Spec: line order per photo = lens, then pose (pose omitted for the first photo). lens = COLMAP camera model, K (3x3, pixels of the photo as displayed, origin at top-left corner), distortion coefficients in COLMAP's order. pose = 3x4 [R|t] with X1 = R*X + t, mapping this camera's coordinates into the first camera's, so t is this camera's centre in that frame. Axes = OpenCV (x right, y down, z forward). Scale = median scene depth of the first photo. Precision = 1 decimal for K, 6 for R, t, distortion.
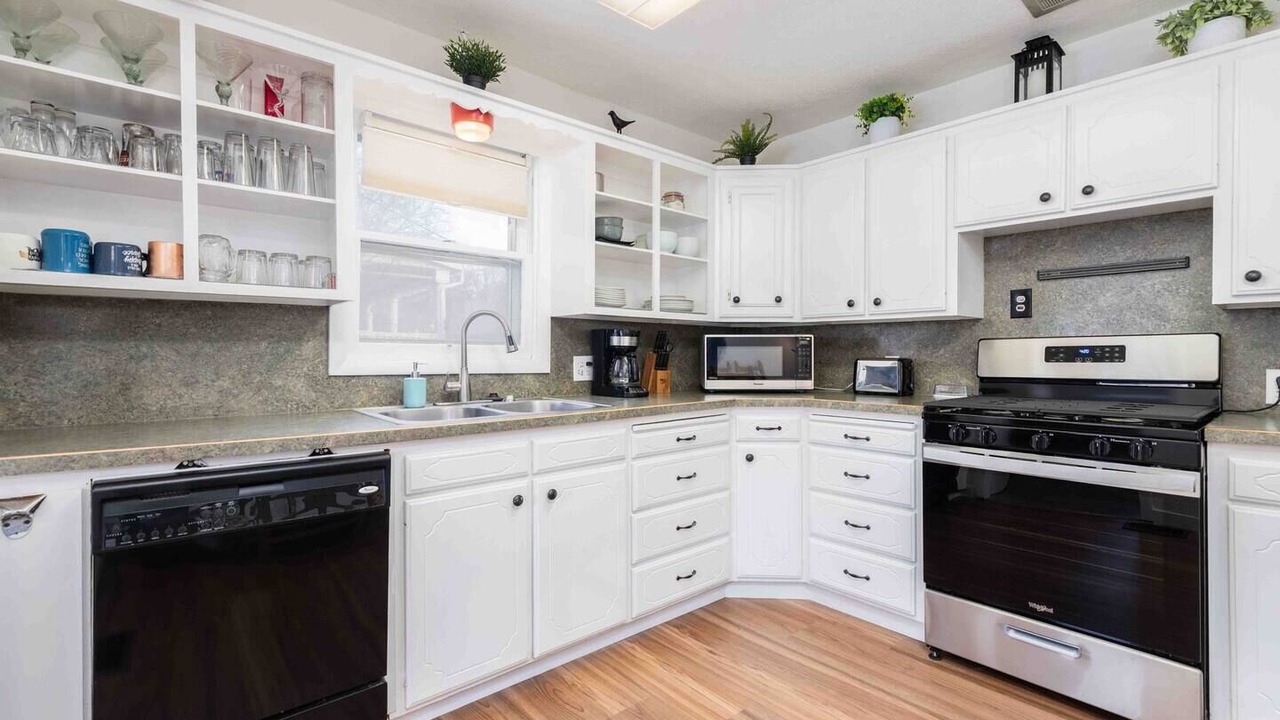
lens RADIAL K [[575.9, 0, 638.1], [0, 575.9, 358.9], [0, 0, 1]] dist [-0.001077, 0.000306]
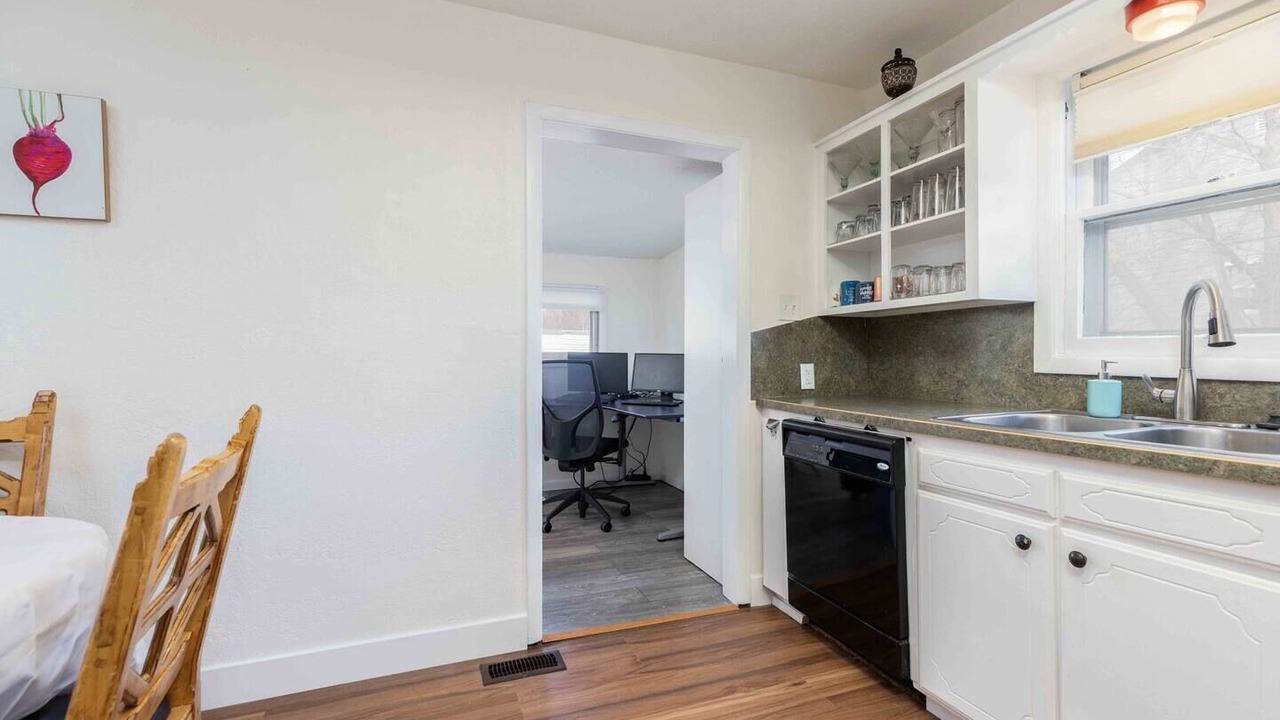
lens RADIAL K [[575.9, 0, 639.3], [0, 575.9, 358.3], [0, 0, 1]] dist [-0.001077, 0.000306]
pose [[-0.338081, 0.007566, -0.941087, 0.676735], [-0.002417, 0.999957, 0.008907, -0.002428], [0.941114, 0.005286, -0.338048, 0.778720]]
